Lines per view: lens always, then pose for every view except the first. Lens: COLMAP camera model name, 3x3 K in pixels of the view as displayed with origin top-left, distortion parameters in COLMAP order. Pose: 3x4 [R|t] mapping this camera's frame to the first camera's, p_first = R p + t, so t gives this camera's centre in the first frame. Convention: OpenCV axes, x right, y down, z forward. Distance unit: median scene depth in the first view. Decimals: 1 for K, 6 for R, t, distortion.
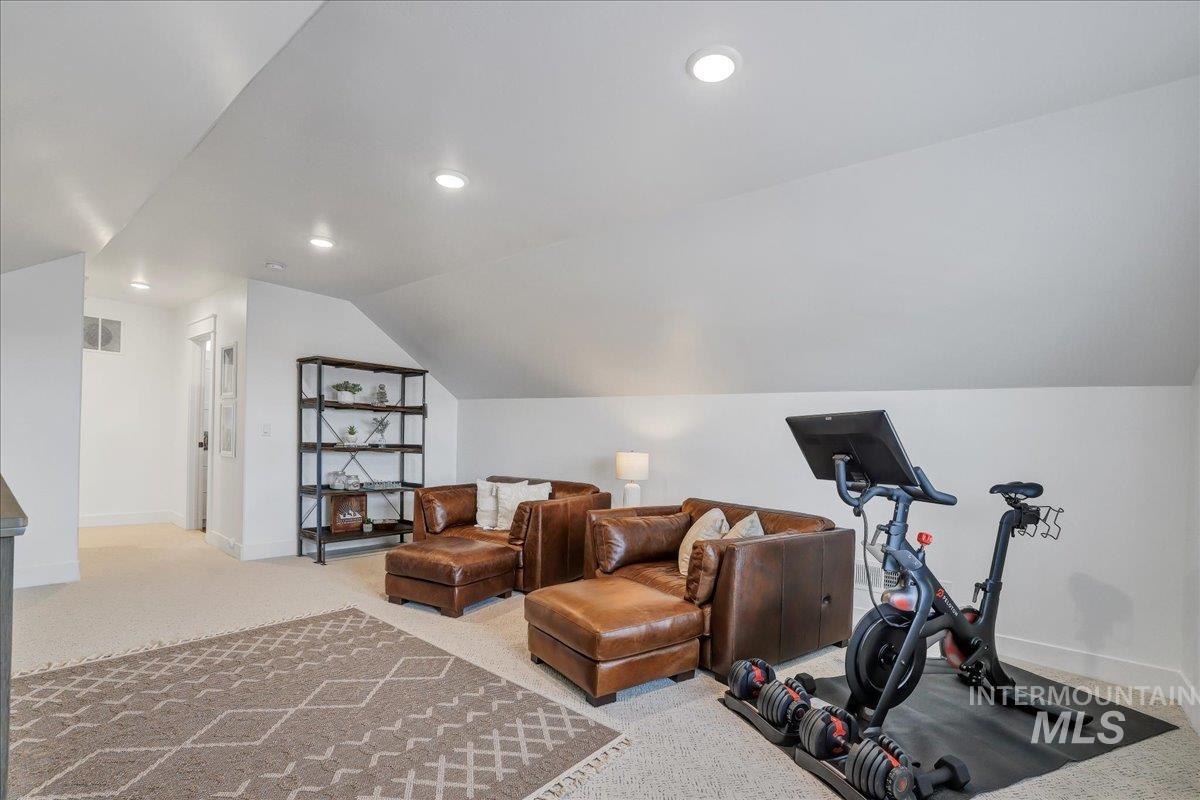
lens RADIAL K [[532.4, 0, 598.4], [0, 532.4, 443.4], [0, 0, 1]] dist [-0.019190, 0.000165]
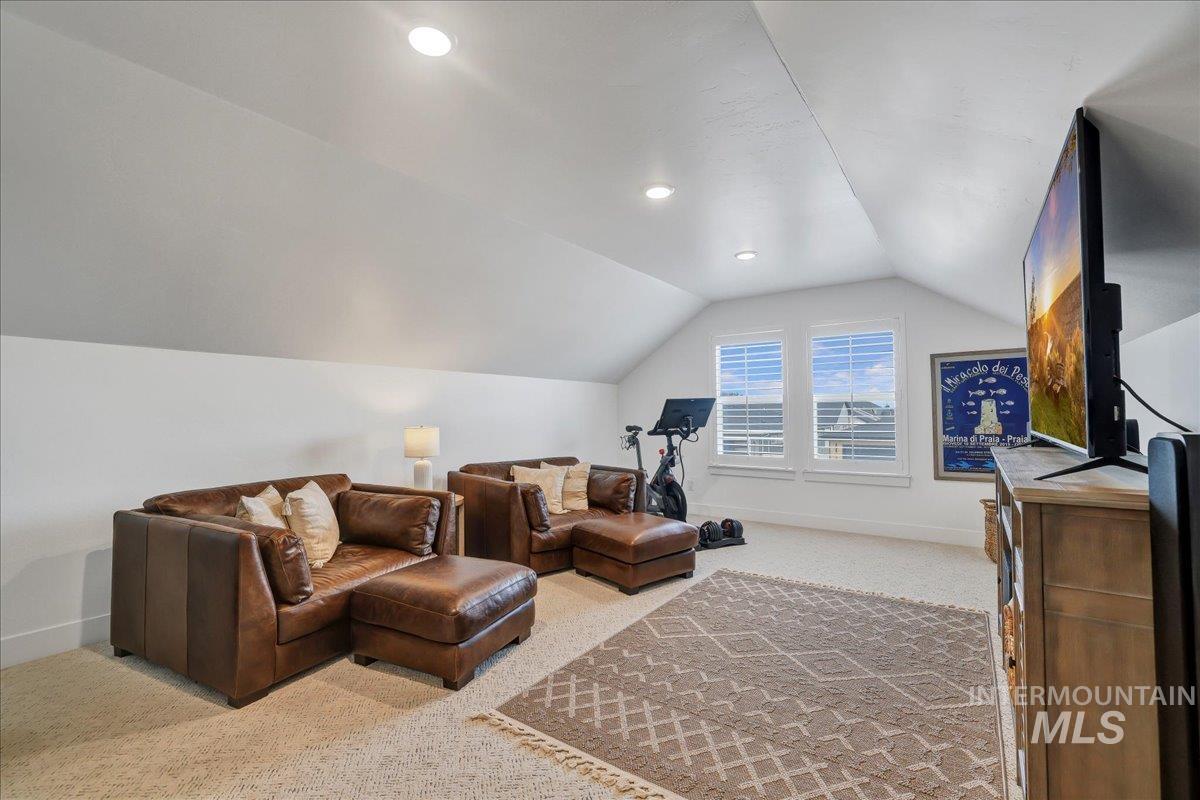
lens RADIAL K [[513.1, 0, 591.5], [0, 513.1, 399.9], [0, 0, 1]] dist [-0.051802, 0.020082]
pose [[-0.048479, -0.001170, 0.998823, -1.312988], [0.016787, 0.999857, 0.001986, -0.045588], [-0.998683, 0.016864, -0.048453, 1.162919]]
